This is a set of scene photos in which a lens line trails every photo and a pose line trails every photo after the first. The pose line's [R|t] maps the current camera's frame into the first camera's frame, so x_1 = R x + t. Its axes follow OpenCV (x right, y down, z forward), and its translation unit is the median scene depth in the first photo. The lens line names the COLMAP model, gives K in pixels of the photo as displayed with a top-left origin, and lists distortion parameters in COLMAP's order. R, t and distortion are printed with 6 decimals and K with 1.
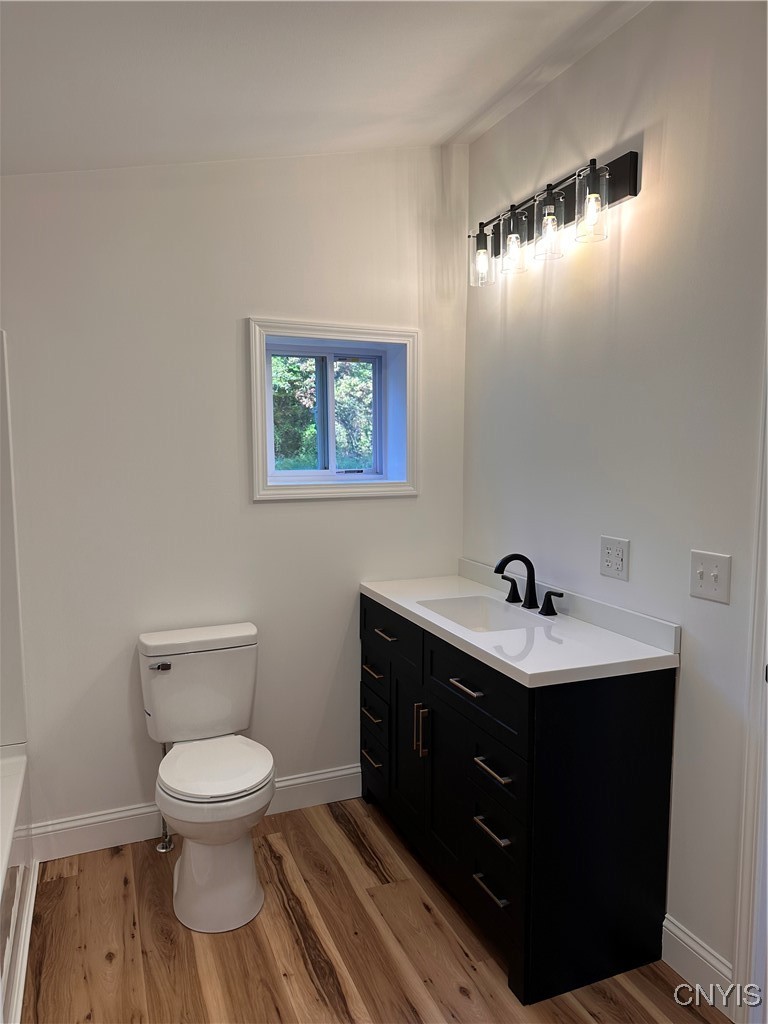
lens RADIAL K [[736.1, 0, 382.3], [0, 736.1, 514.1], [0, 0, 1]] dist [0.038299, -0.013707]
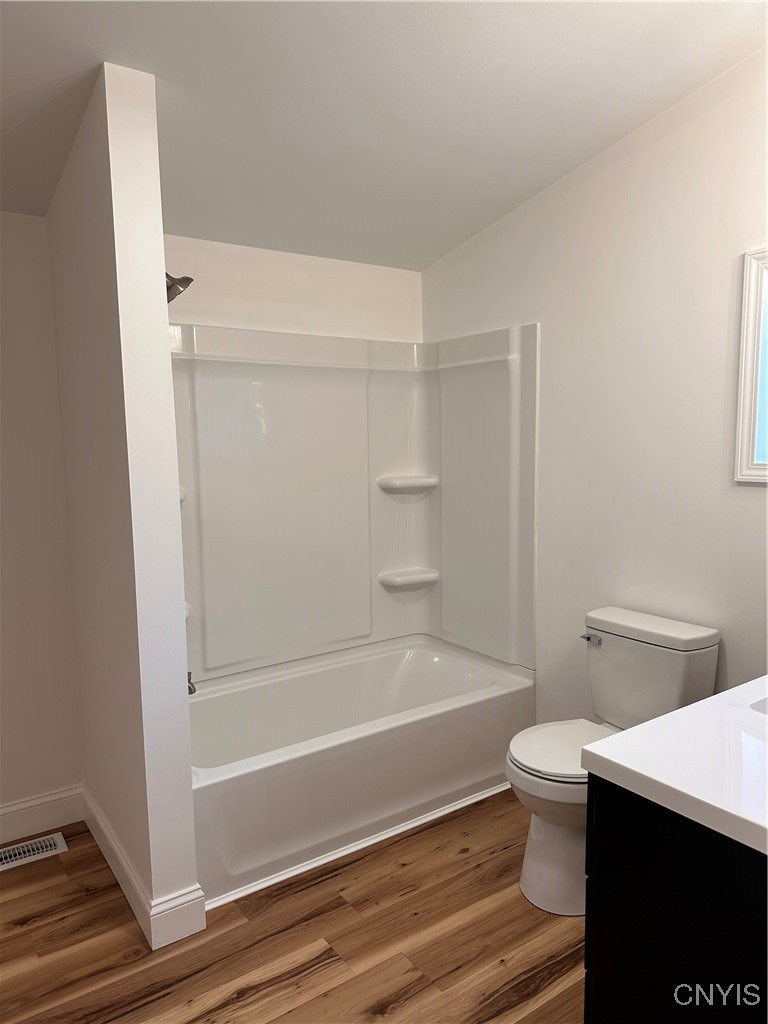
lens RADIAL K [[736.1, 0, 380.5], [0, 736.1, 513.3], [0, 0, 1]] dist [0.038299, -0.013707]
pose [[0.222732, 0.105772, -0.969125, 0.679917], [-0.077199, 0.992889, 0.090623, -0.035420], [0.971818, 0.054631, 0.229314, 0.562855]]
